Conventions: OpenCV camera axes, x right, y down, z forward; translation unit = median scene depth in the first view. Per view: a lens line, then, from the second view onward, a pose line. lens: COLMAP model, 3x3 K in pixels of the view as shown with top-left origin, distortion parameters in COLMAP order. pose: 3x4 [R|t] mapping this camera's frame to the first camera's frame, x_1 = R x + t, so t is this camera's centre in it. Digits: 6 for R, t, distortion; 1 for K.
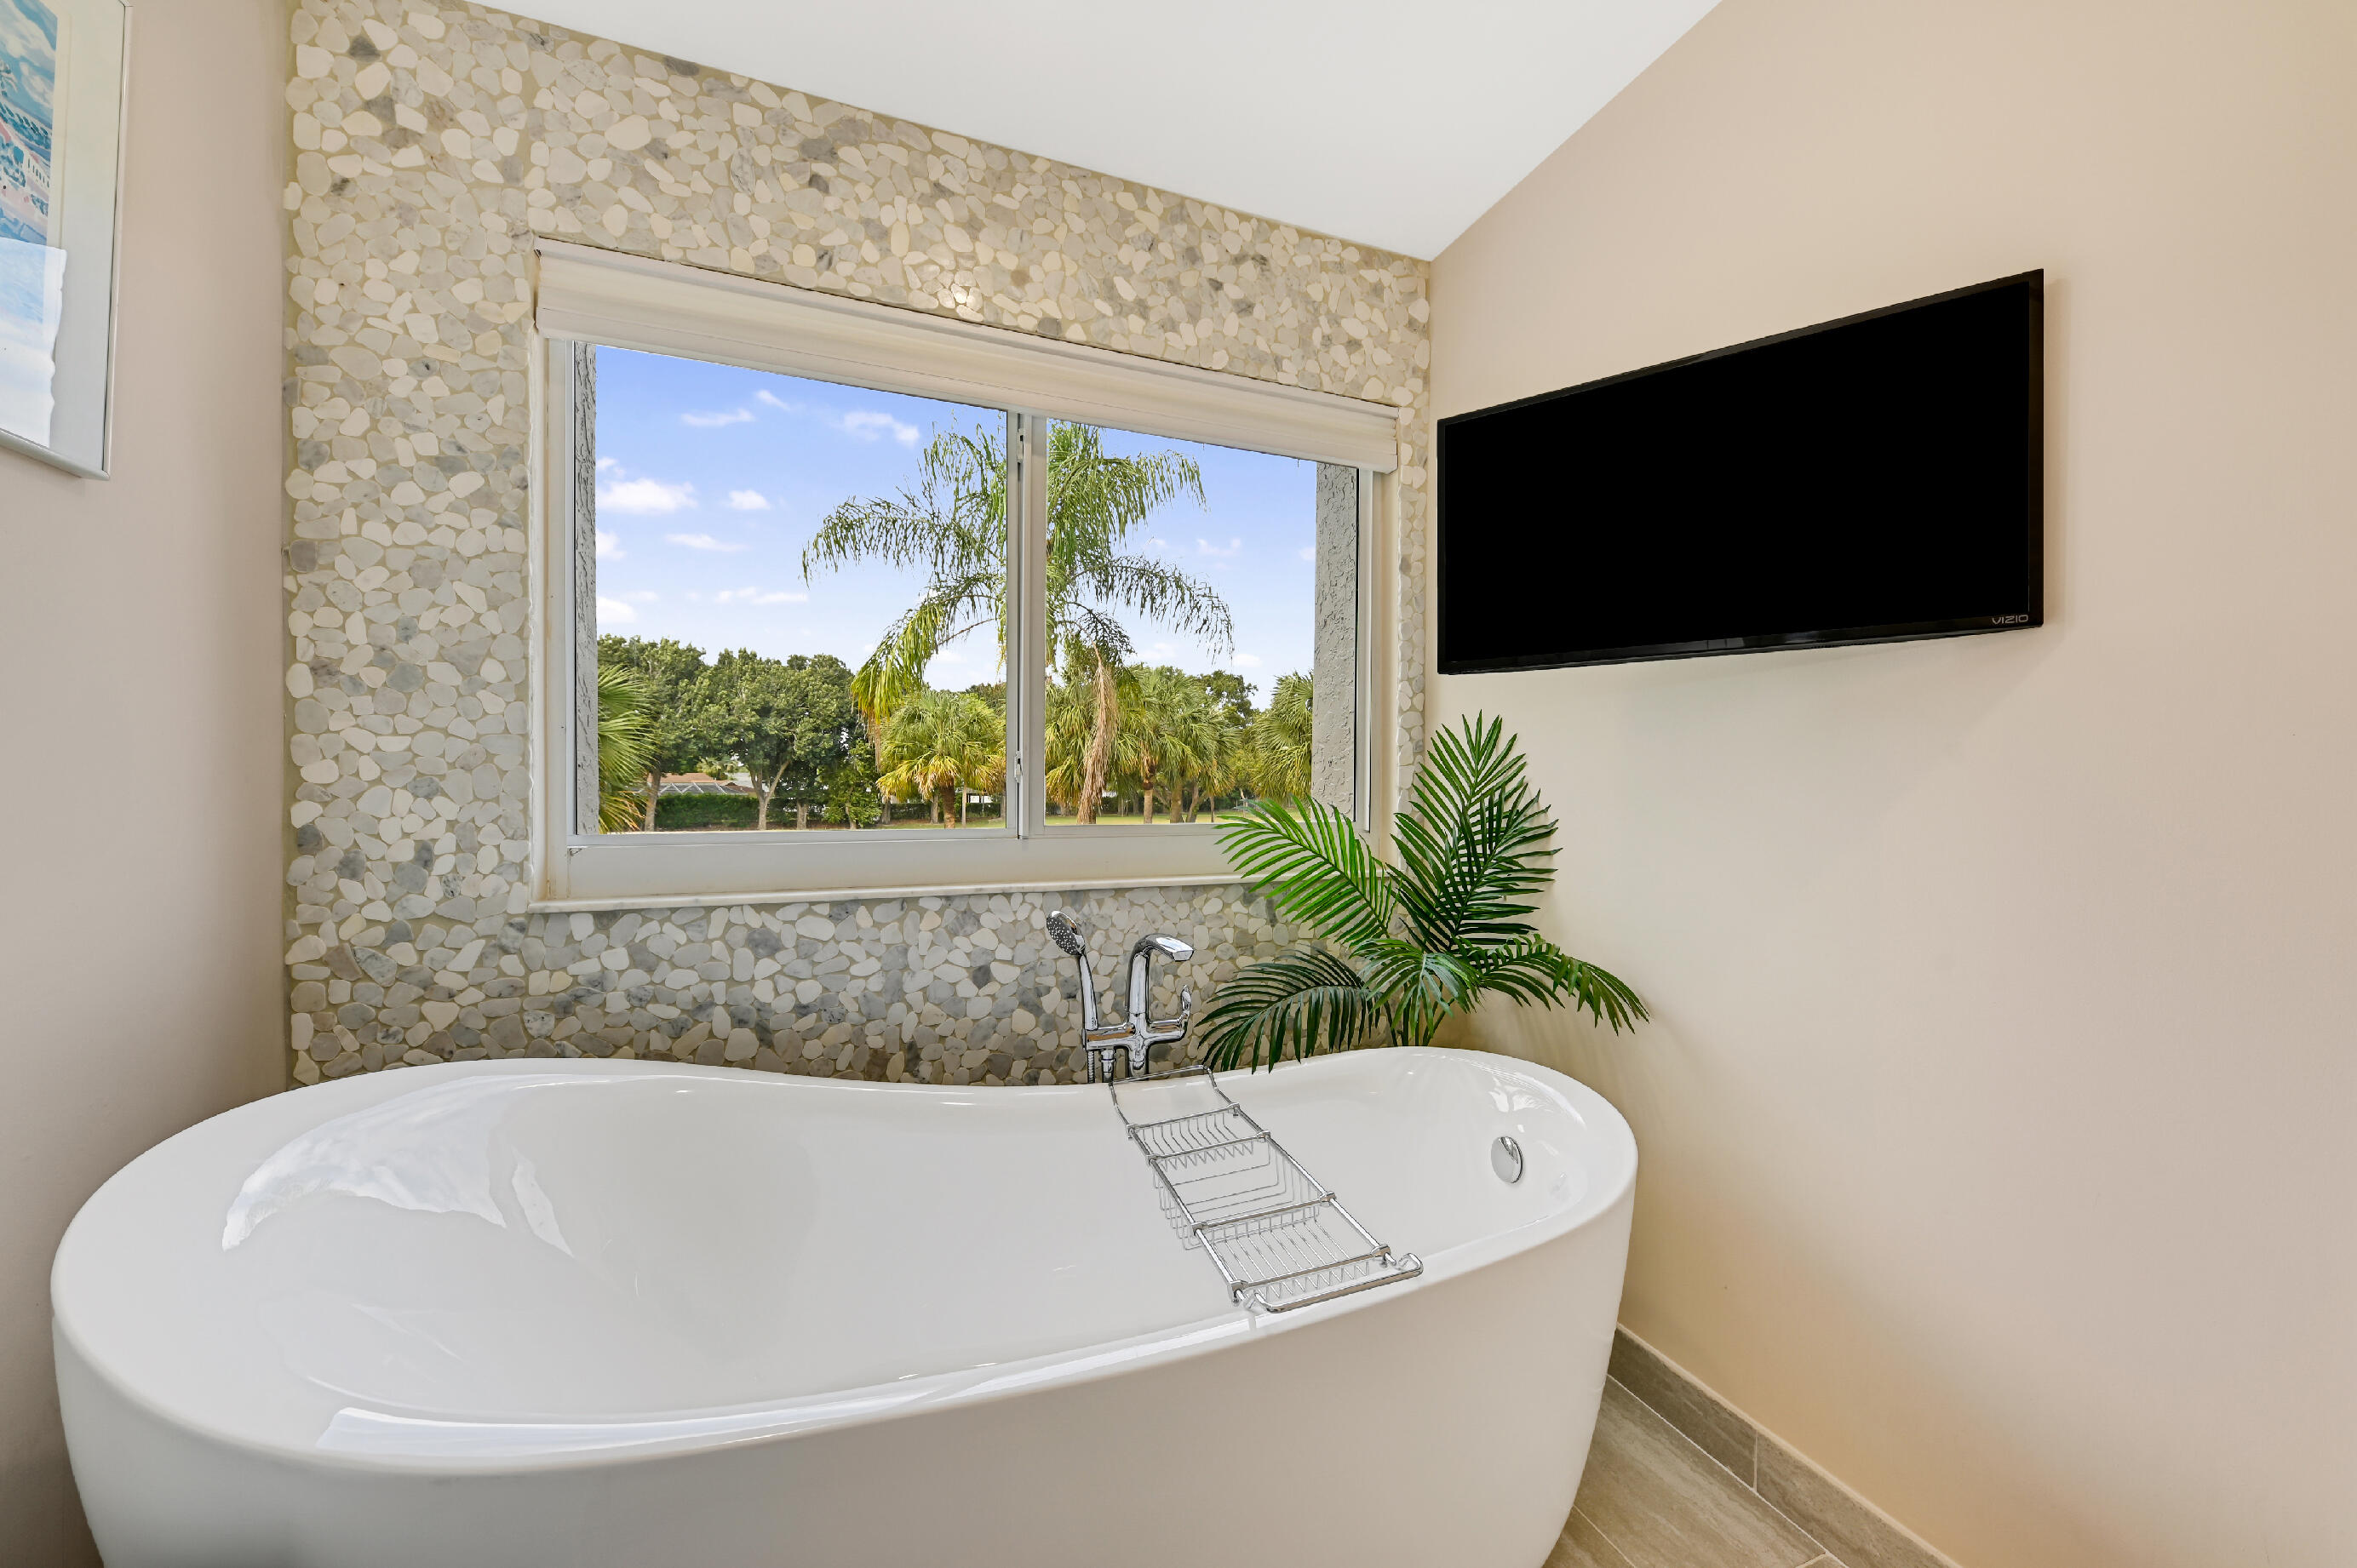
lens RADIAL K [[850.1, 0, 1192.9], [0, 850.1, 795.6], [0, 0, 1]] dist [-0.001610, -0.002164]
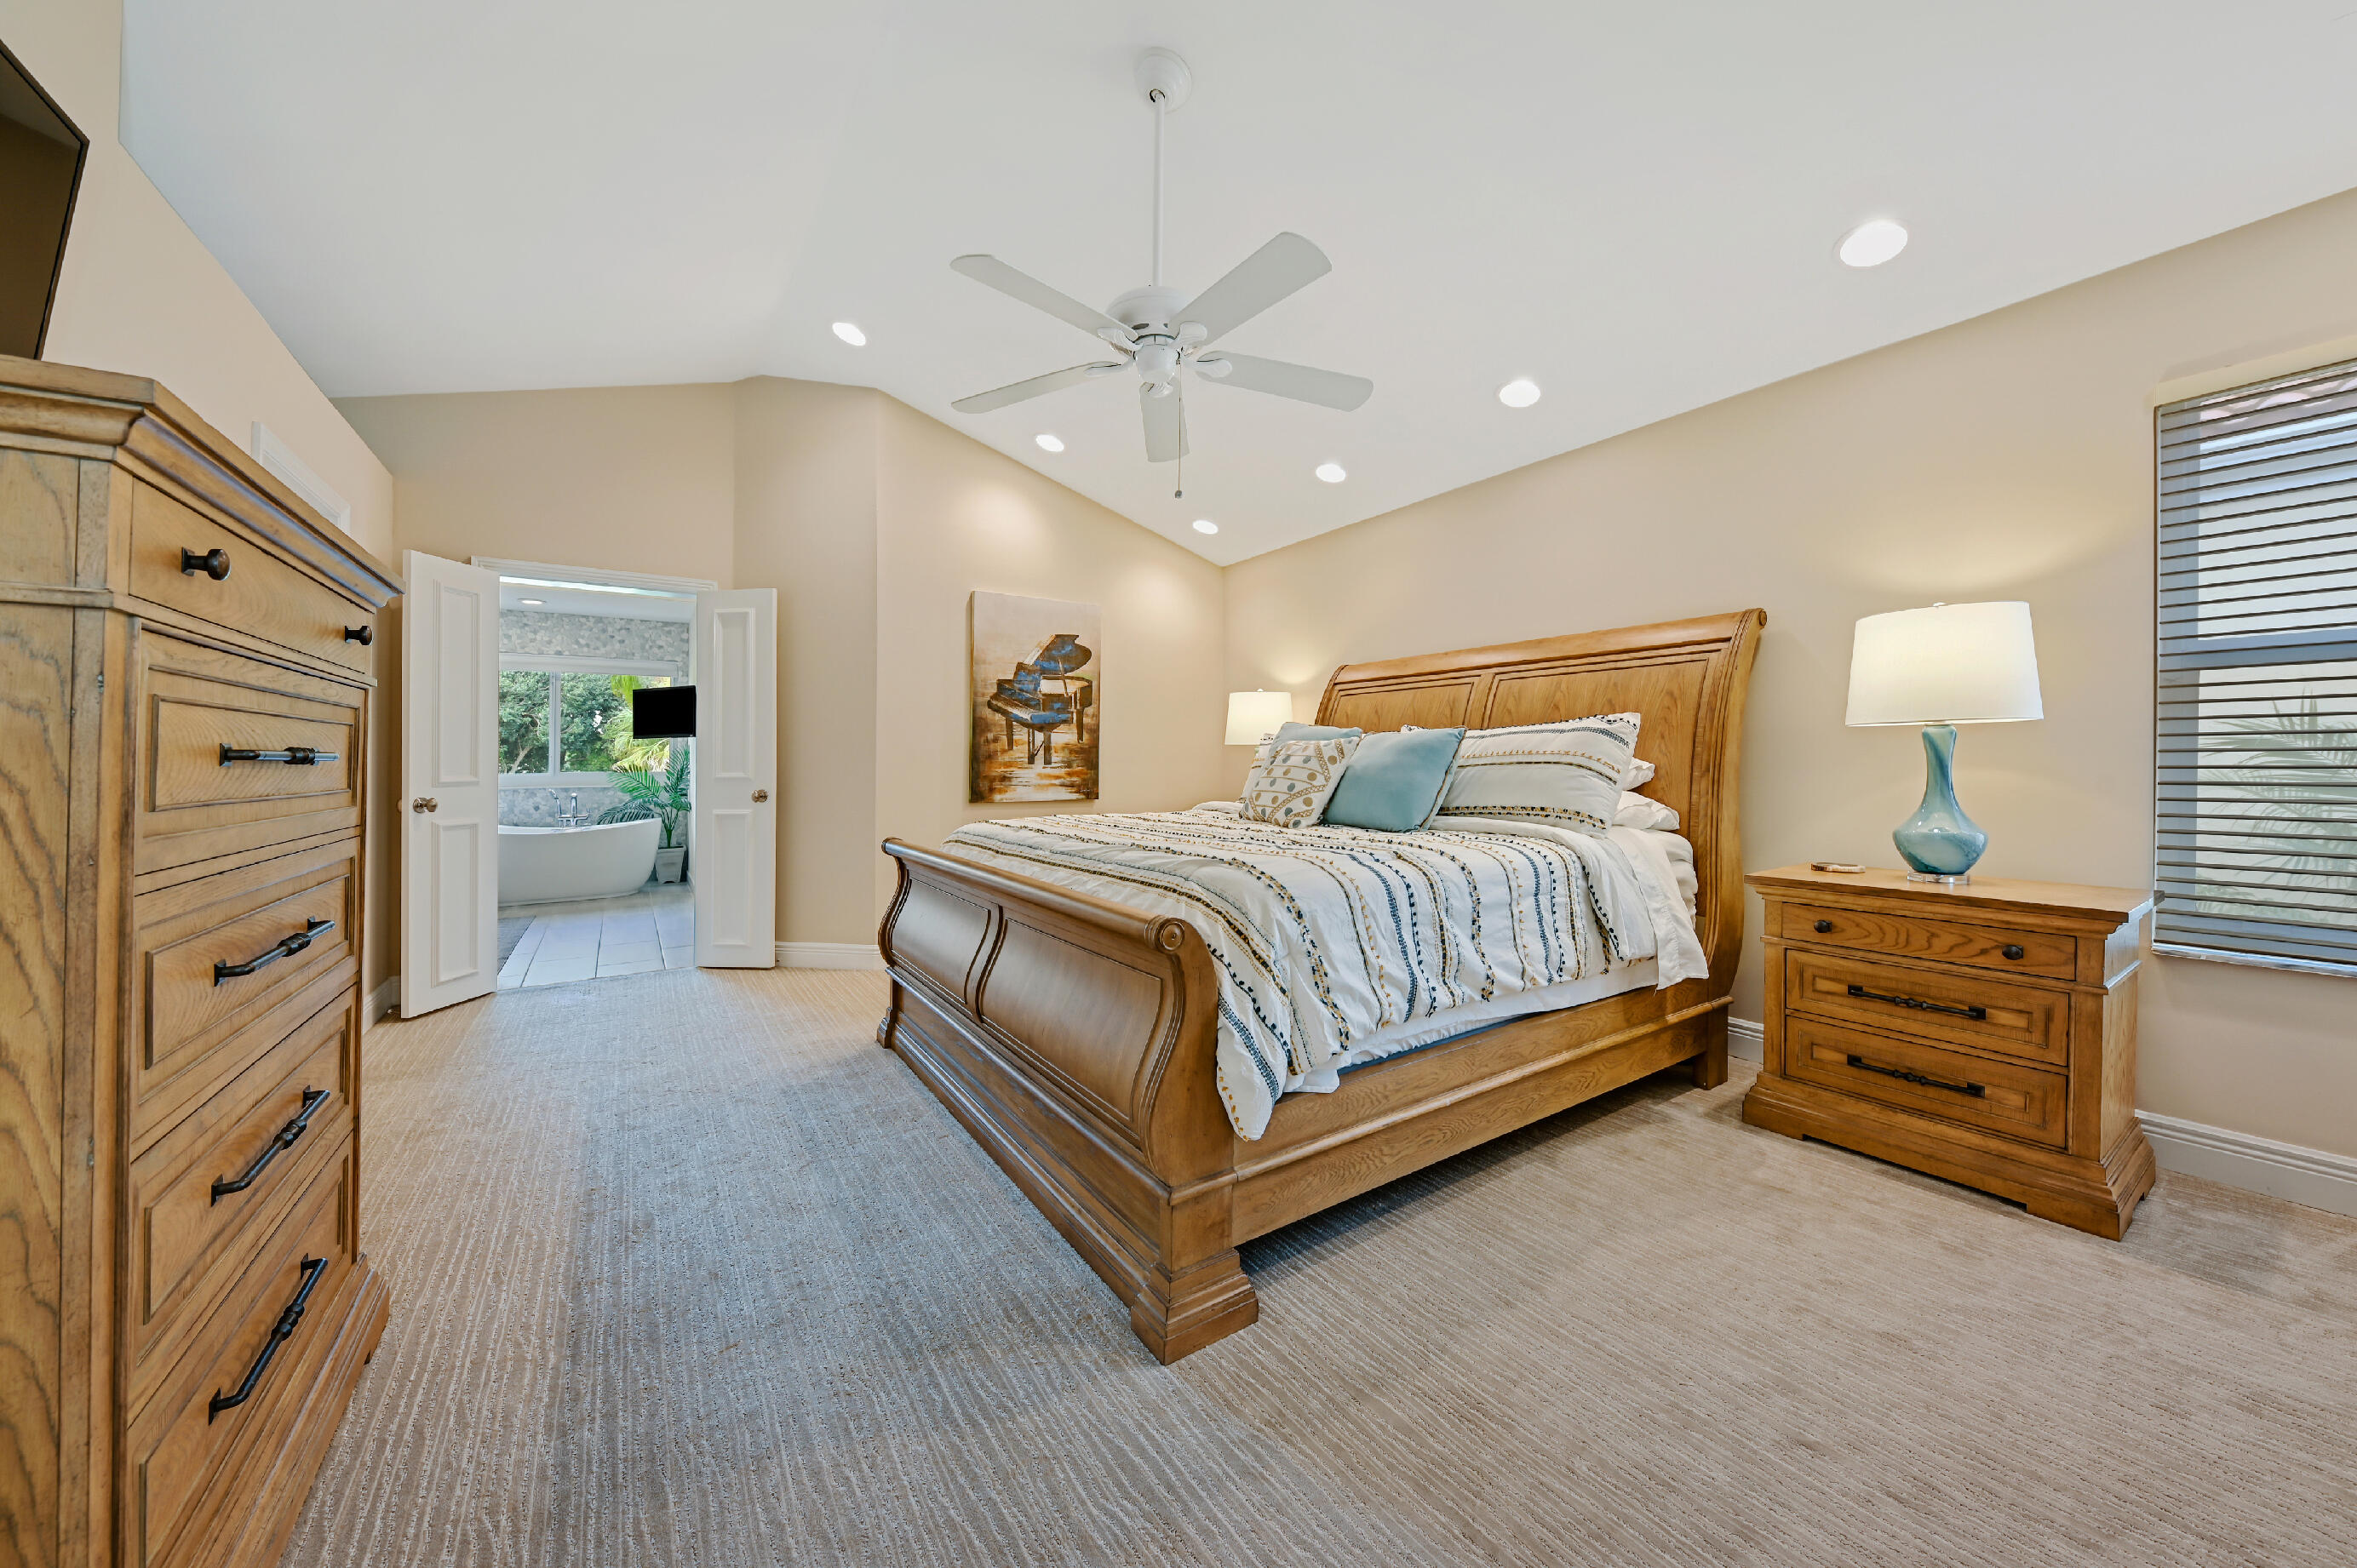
lens RADIAL K [[850.1, 0, 1225.7], [0, 850.1, 756.7], [0, 0, 1]] dist [-0.001610, -0.002164]
pose [[0.971767, -0.005231, 0.235885, 2.134329], [0.011099, 0.999661, -0.023556, 0.095708], [-0.235682, 0.025509, 0.971495, -4.001961]]
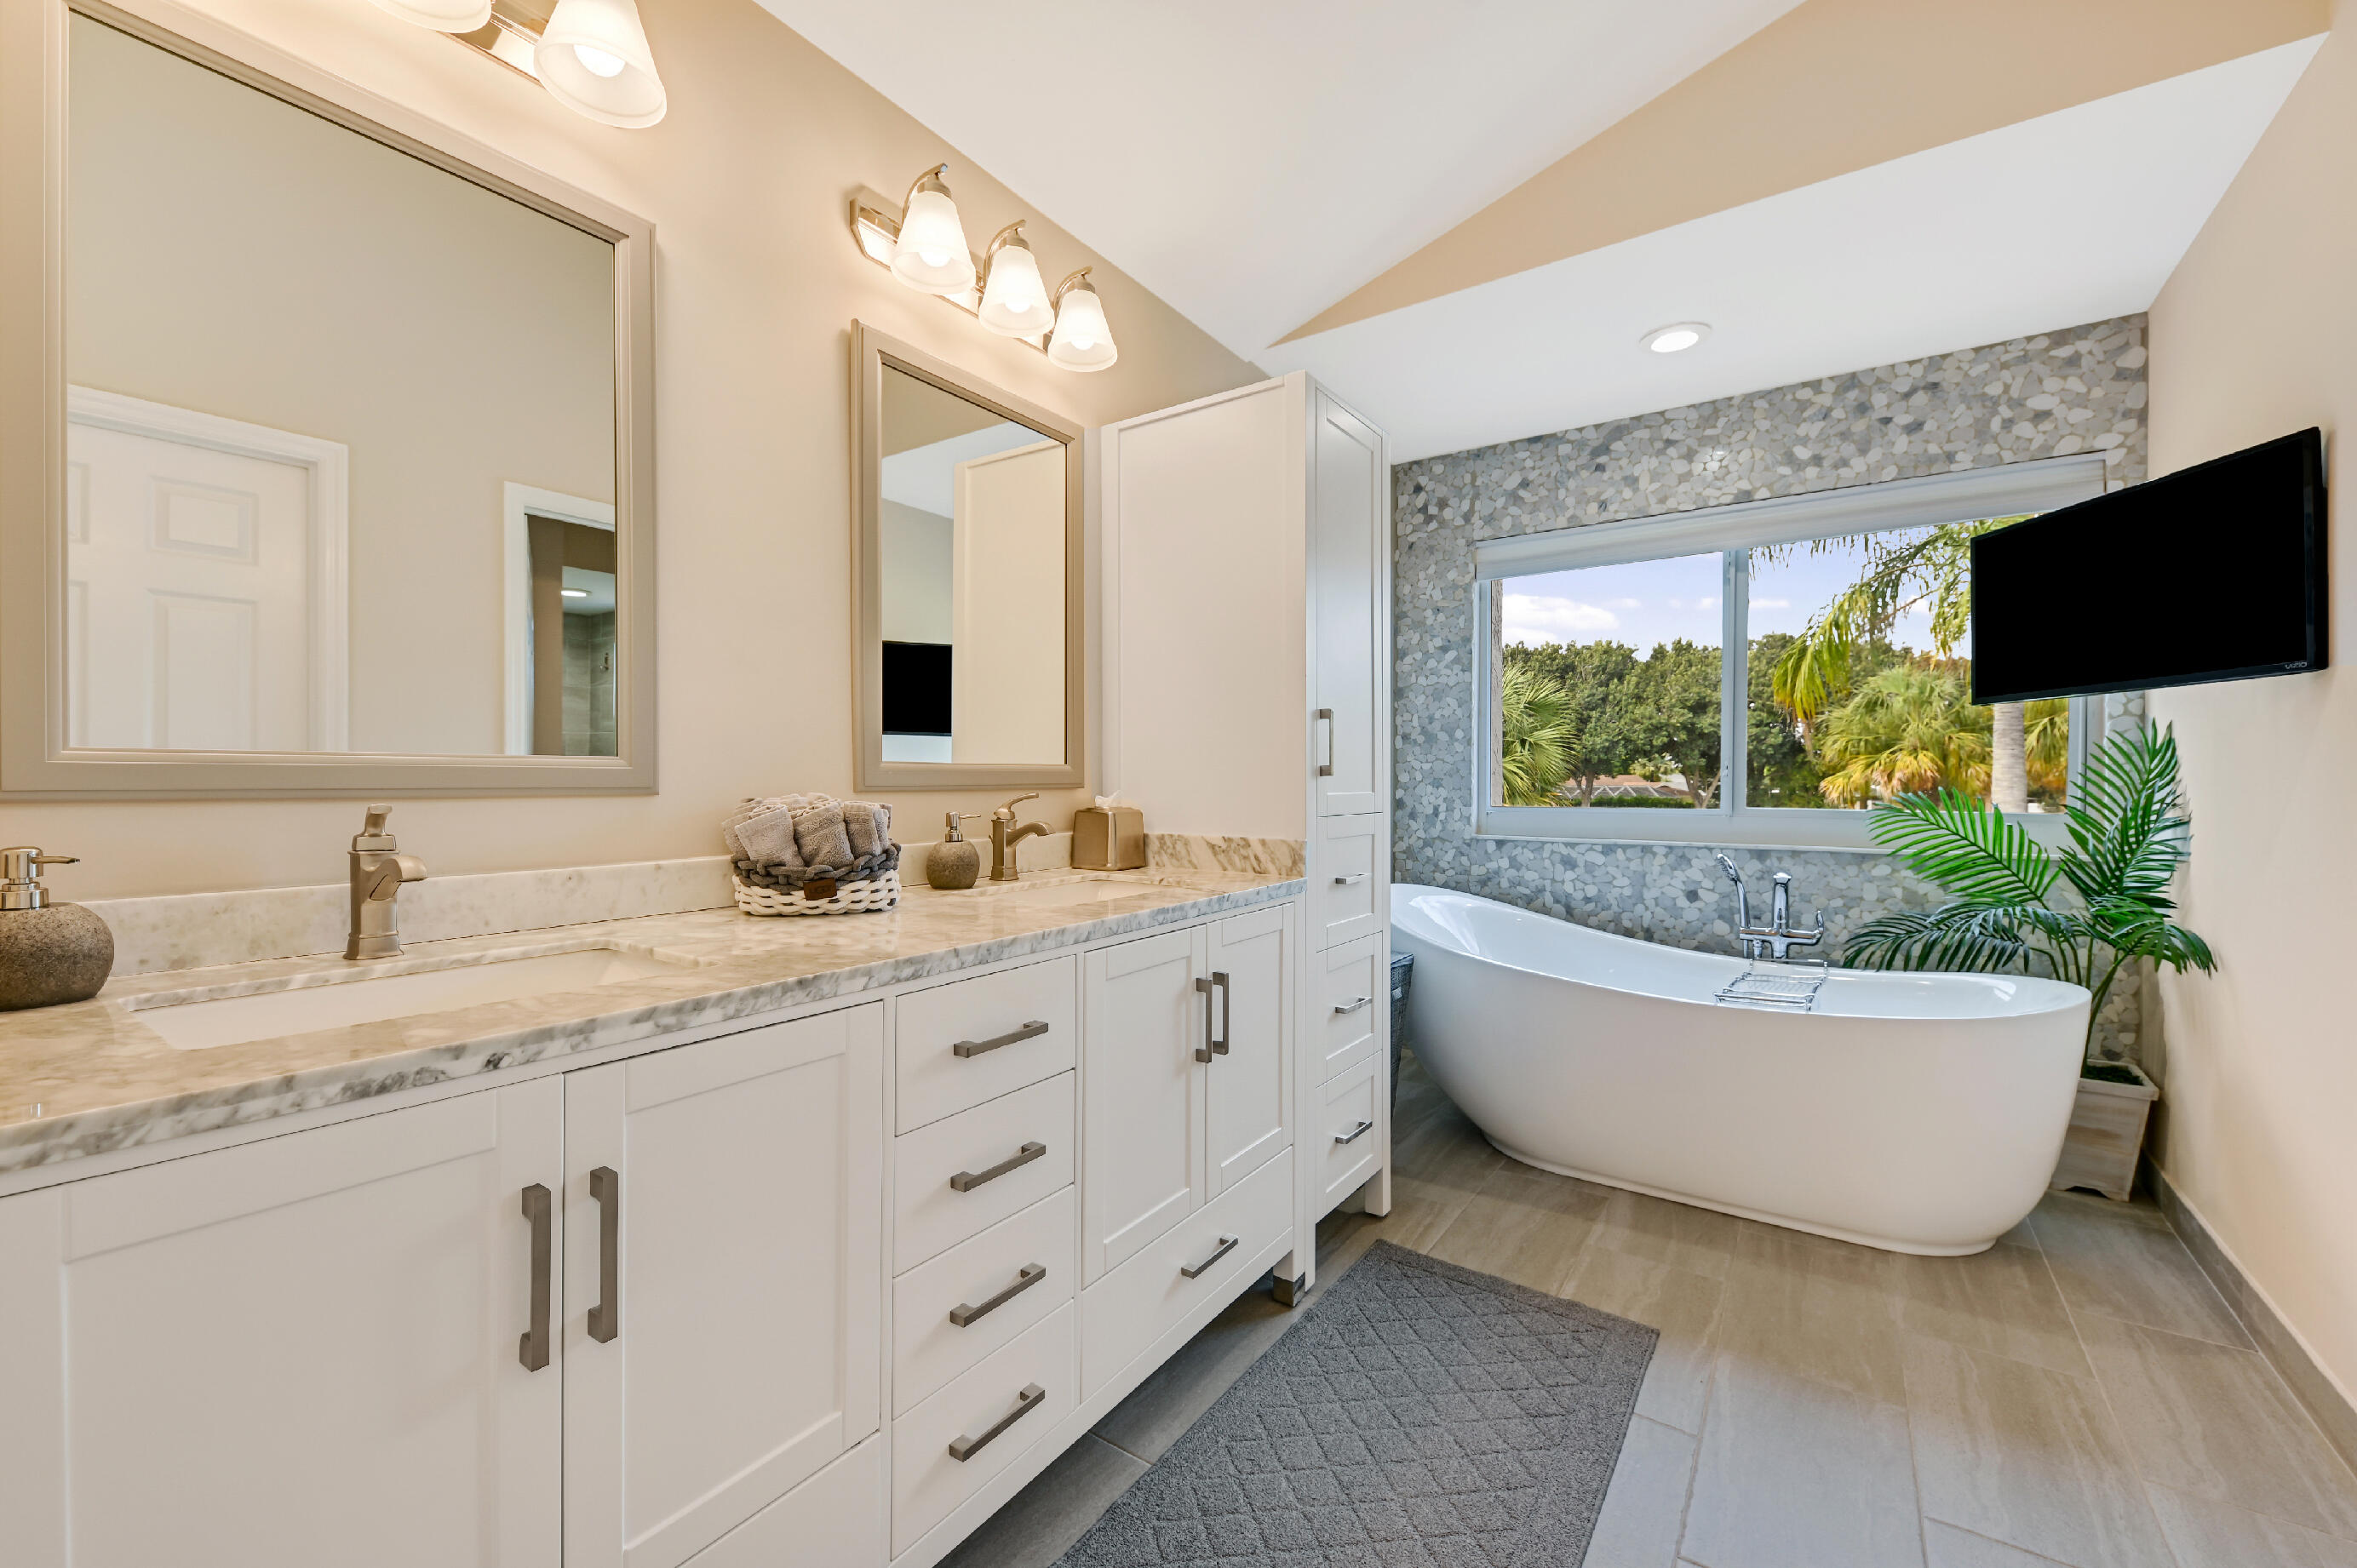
lens RADIAL K [[945.0, 0, 1172.9], [0, 945.0, 786.2], [0, 0, 1]] dist [0.005420, 0.000033]
pose [[0.556071, 0.000086, -0.831135, 0.758314], [-0.011964, 0.999897, -0.007901, 0.022126], [0.831049, 0.014337, 0.556015, -0.927612]]
